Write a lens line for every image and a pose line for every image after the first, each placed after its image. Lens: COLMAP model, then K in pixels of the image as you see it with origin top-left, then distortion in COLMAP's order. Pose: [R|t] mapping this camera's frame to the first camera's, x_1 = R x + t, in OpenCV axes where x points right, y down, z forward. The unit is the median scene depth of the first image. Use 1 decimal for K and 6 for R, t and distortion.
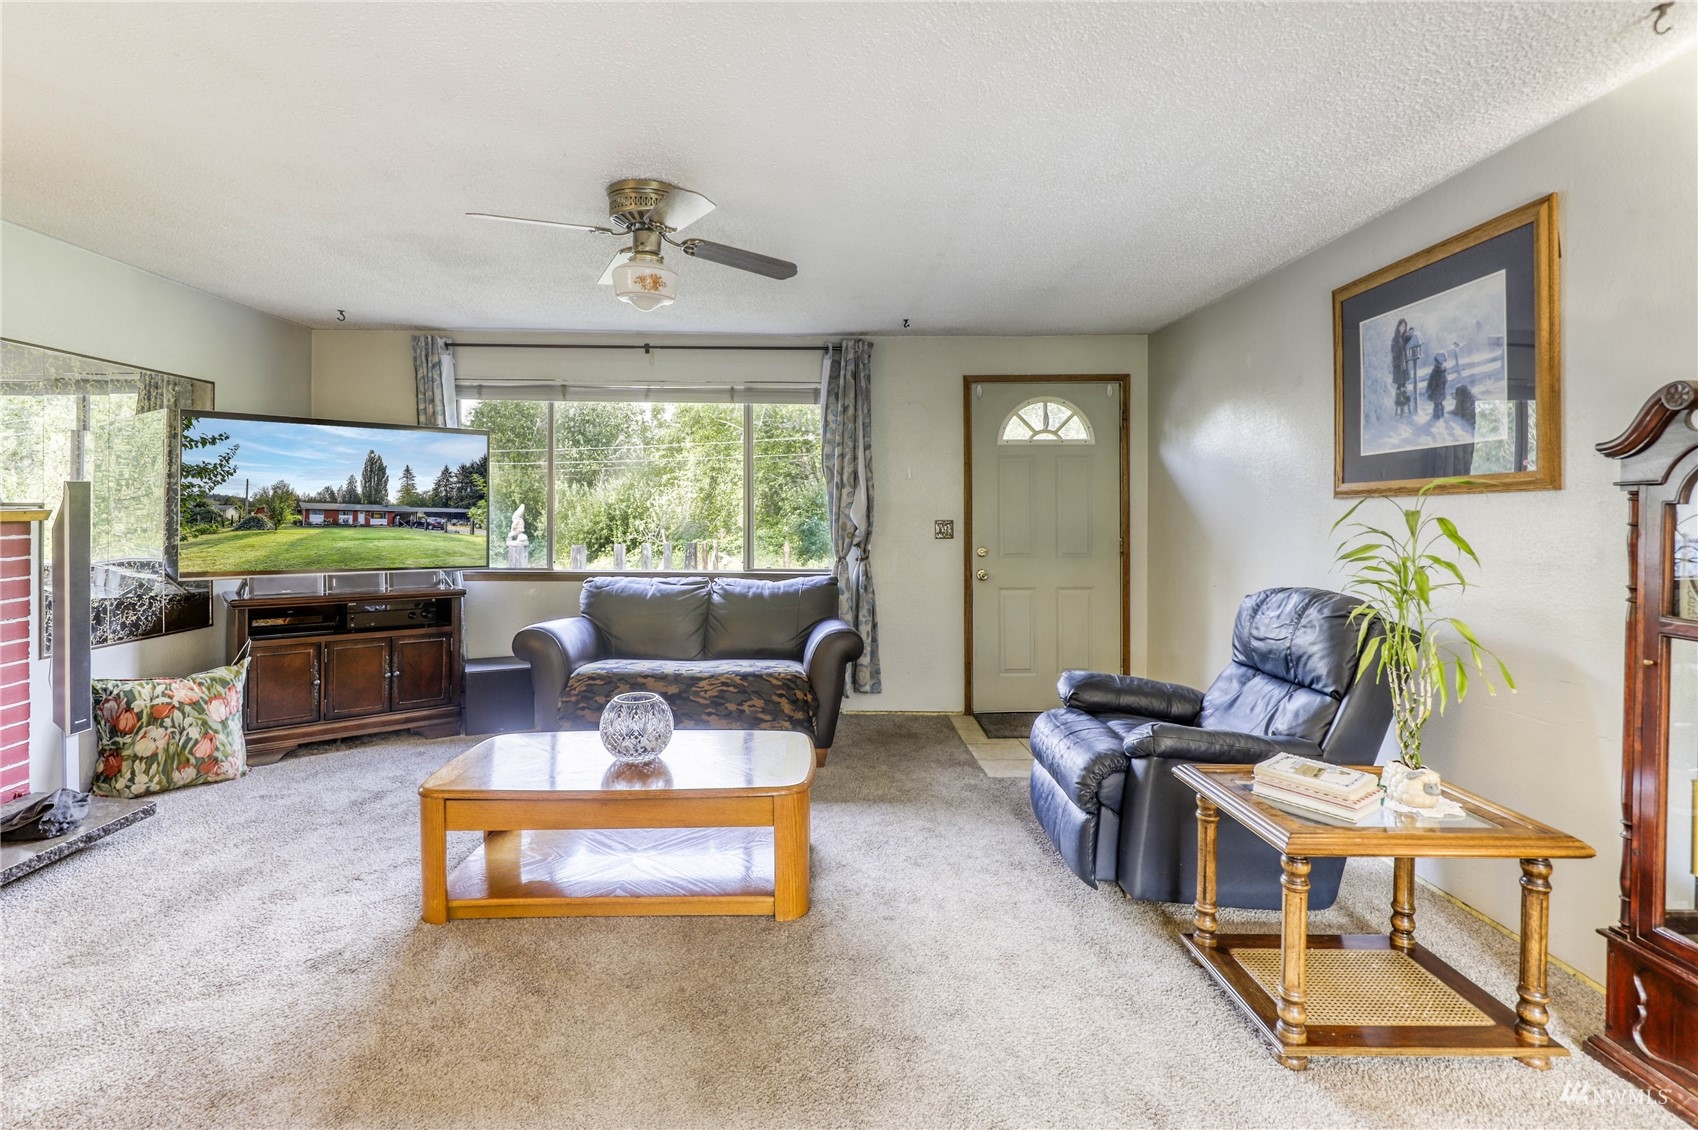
lens RADIAL K [[825.9, 0, 857.0], [0, 825.9, 515.5], [0, 0, 1]] dist [0.002519, -0.001908]
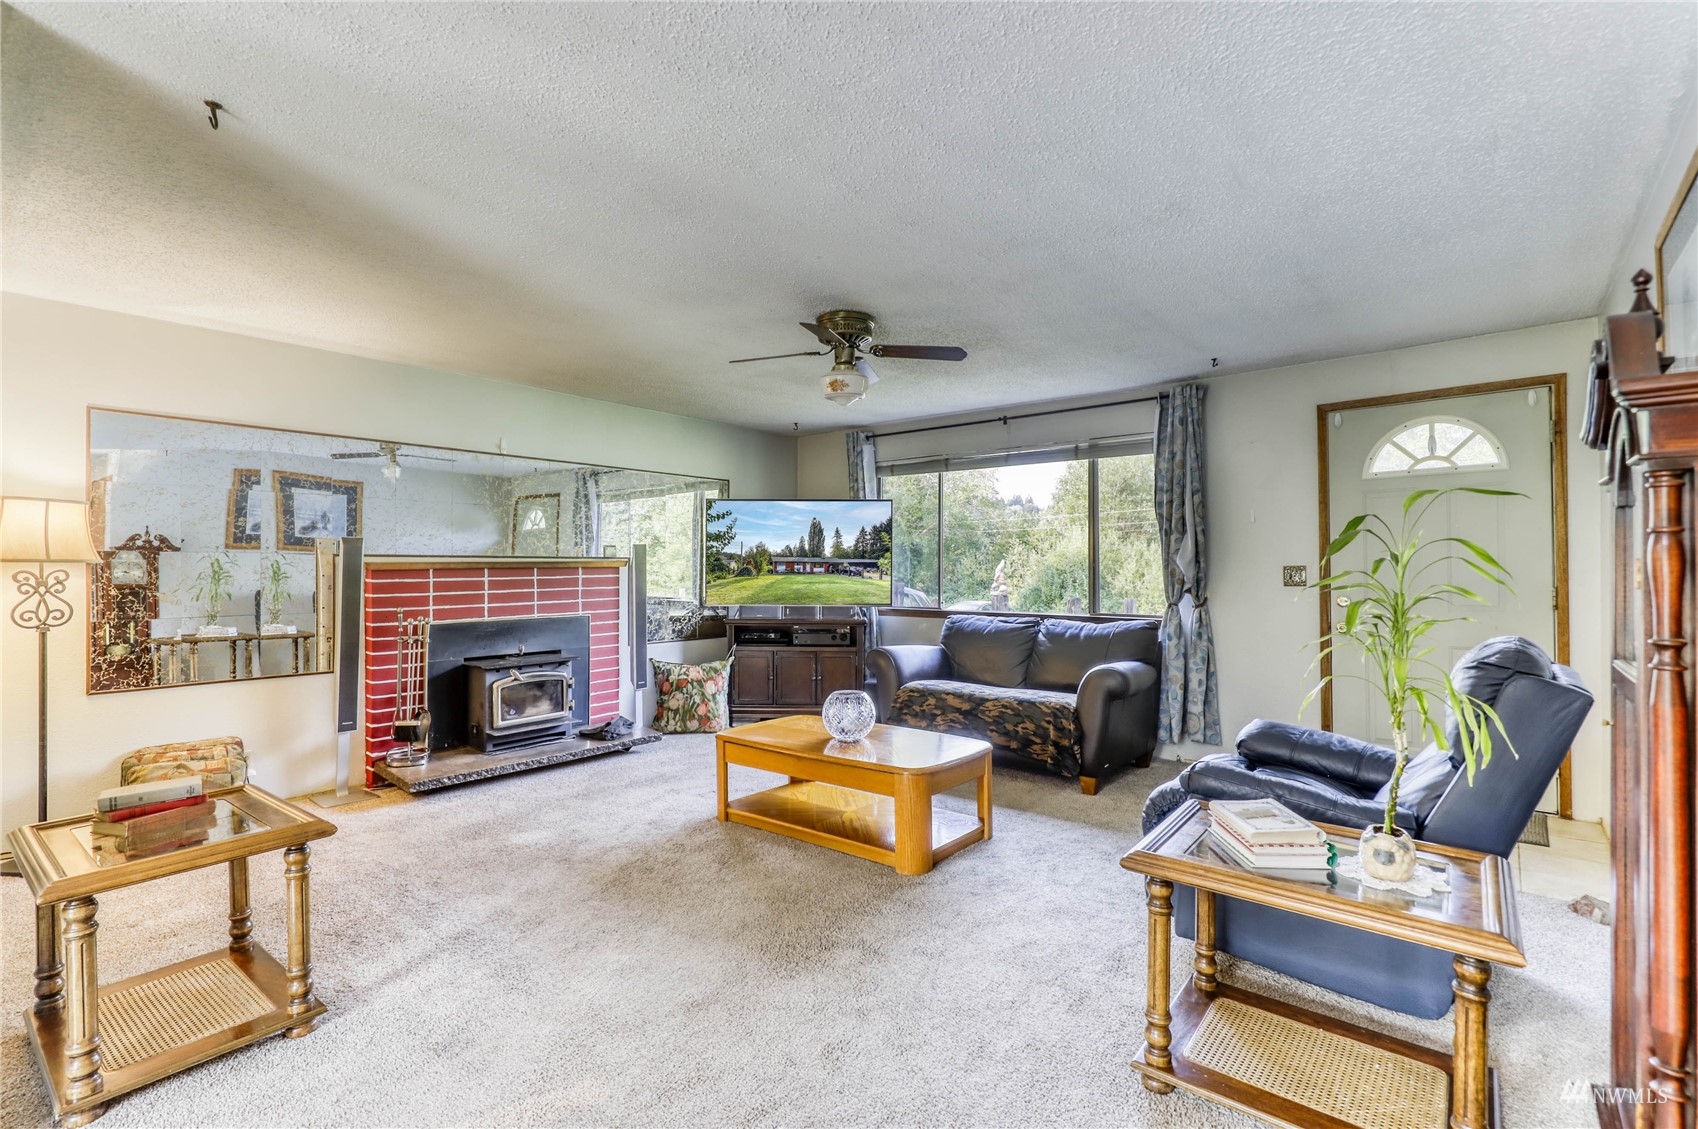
lens RADIAL K [[798.9, 0, 848.6], [0, 798.9, 568.4], [0, 0, 1]] dist [-0.004361, -0.000325]
pose [[0.758163, -0.006630, -0.652031, 0.355992], [0.001508, 0.999963, -0.008415, 0.017537], [0.652063, 0.005396, 0.758146, 0.008716]]
